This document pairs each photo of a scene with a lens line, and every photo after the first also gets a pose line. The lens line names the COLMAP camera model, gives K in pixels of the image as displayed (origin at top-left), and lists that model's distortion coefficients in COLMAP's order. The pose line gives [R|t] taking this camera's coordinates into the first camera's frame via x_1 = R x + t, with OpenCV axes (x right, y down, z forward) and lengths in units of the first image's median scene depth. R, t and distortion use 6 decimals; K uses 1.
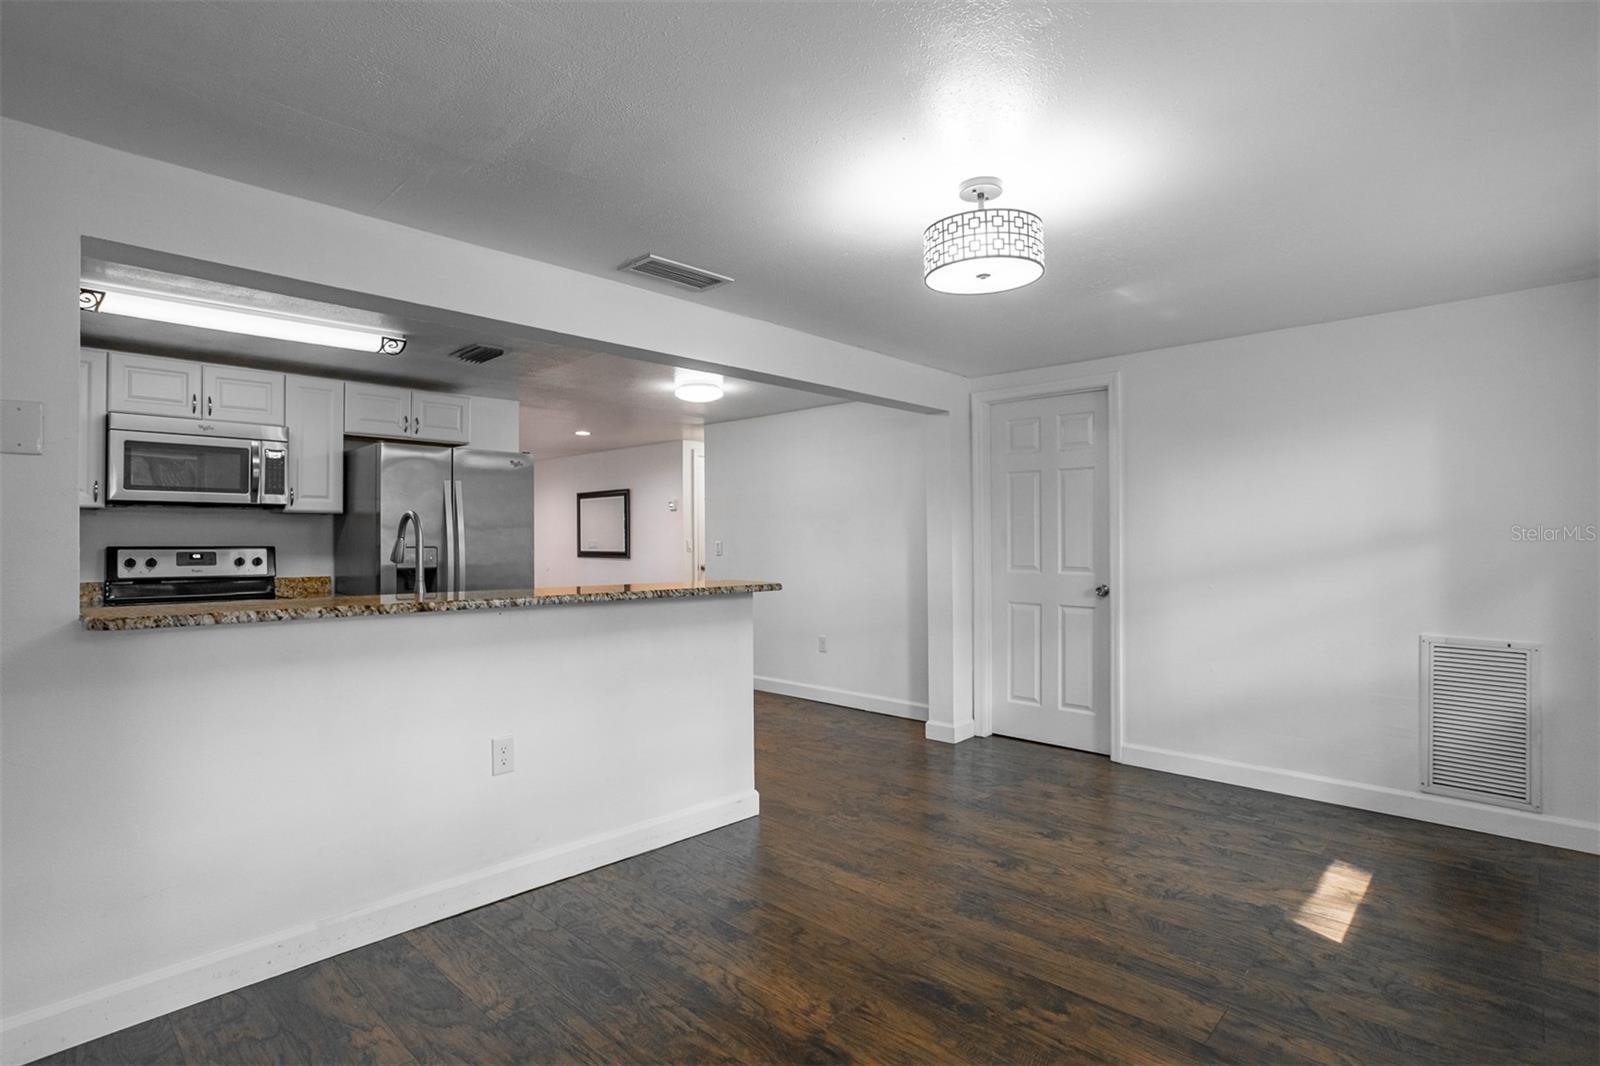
lens RADIAL K [[771.9, 0, 800.0], [0, 771.9, 533.0], [0, 0, 1]] dist [-0.038004, 0.000177]
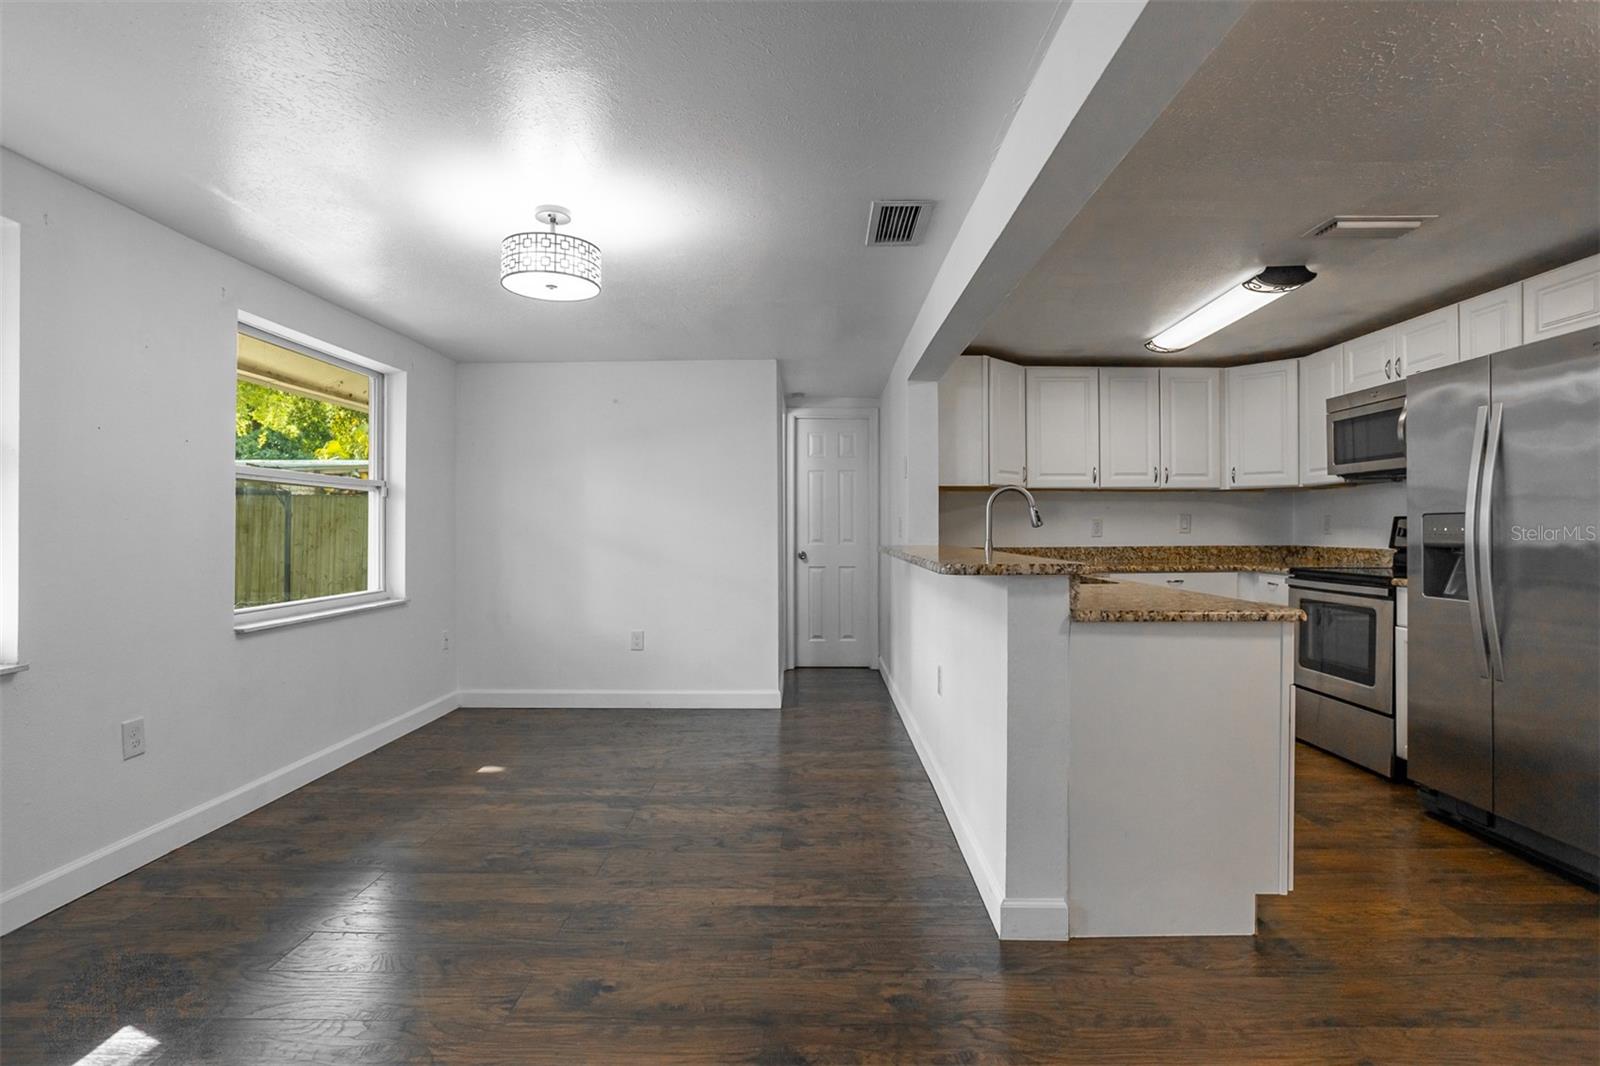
lens RADIAL K [[771.9, 0, 800.0], [0, 771.9, 533.0], [0, 0, 1]] dist [-0.038004, 0.000177]
pose [[-0.739233, 0.004505, -0.673434, 0.678161], [0.012754, 0.999892, -0.007311, 0.055091], [0.673329, -0.013994, -0.739211, 1.902754]]
